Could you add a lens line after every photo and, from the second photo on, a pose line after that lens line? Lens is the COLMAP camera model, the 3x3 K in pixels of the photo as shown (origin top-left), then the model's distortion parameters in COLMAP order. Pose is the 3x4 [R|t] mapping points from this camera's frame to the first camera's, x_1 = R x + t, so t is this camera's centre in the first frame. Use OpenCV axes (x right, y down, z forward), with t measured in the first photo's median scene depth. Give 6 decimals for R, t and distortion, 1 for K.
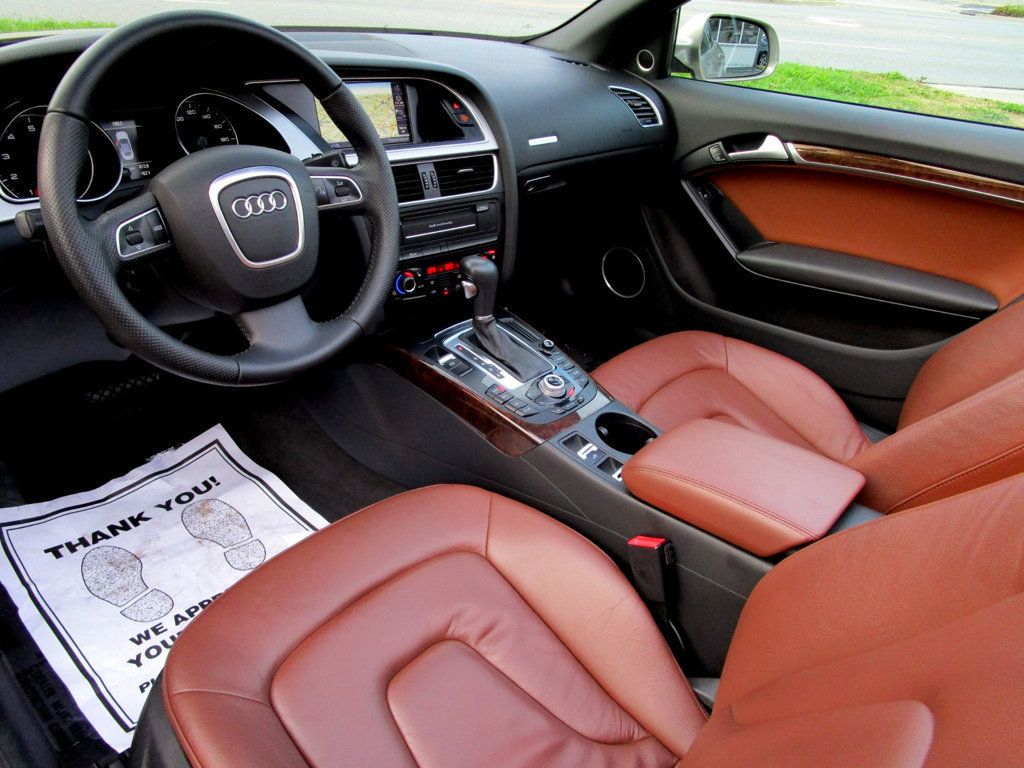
lens RADIAL K [[743.3, 0, 514.5], [0, 743.3, 374.7], [0, 0, 1]] dist [-0.015734, 0.001000]
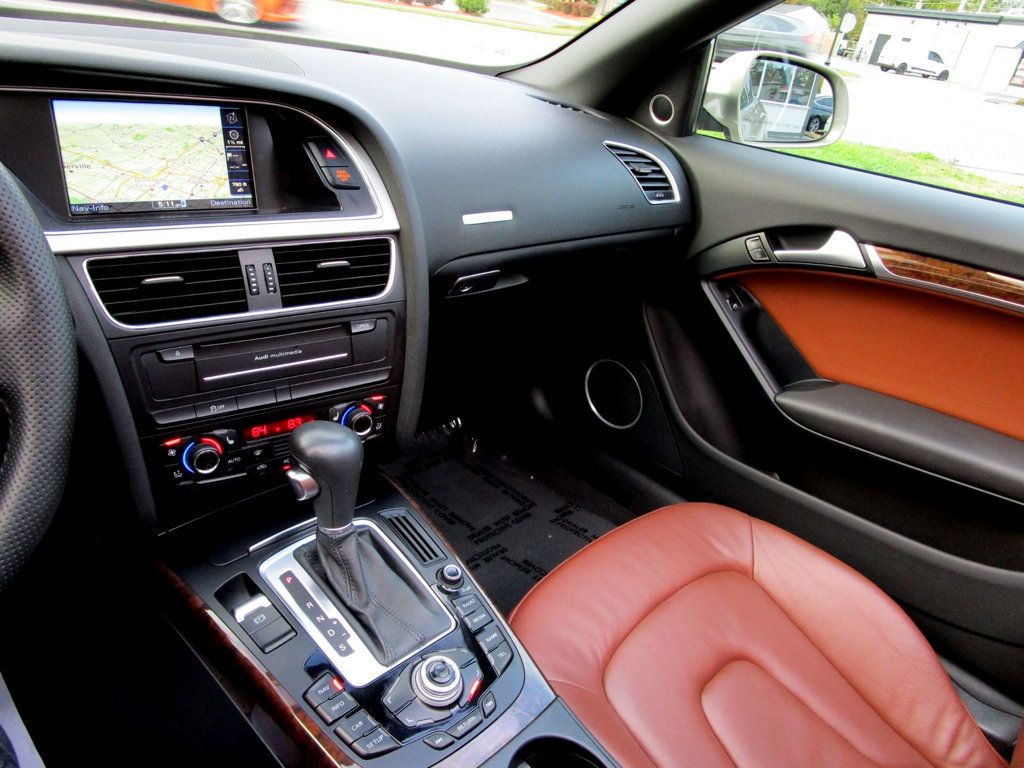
lens RADIAL K [[735.5, 0, 511.8], [0, 735.5, 380.5], [0, 0, 1]] dist [-0.024337, 0.000456]
pose [[0.996861, 0.077412, -0.016576, 0.081288], [-0.078151, 0.995691, -0.049924, -0.149979], [0.012640, 0.051063, 0.998615, 0.389268]]
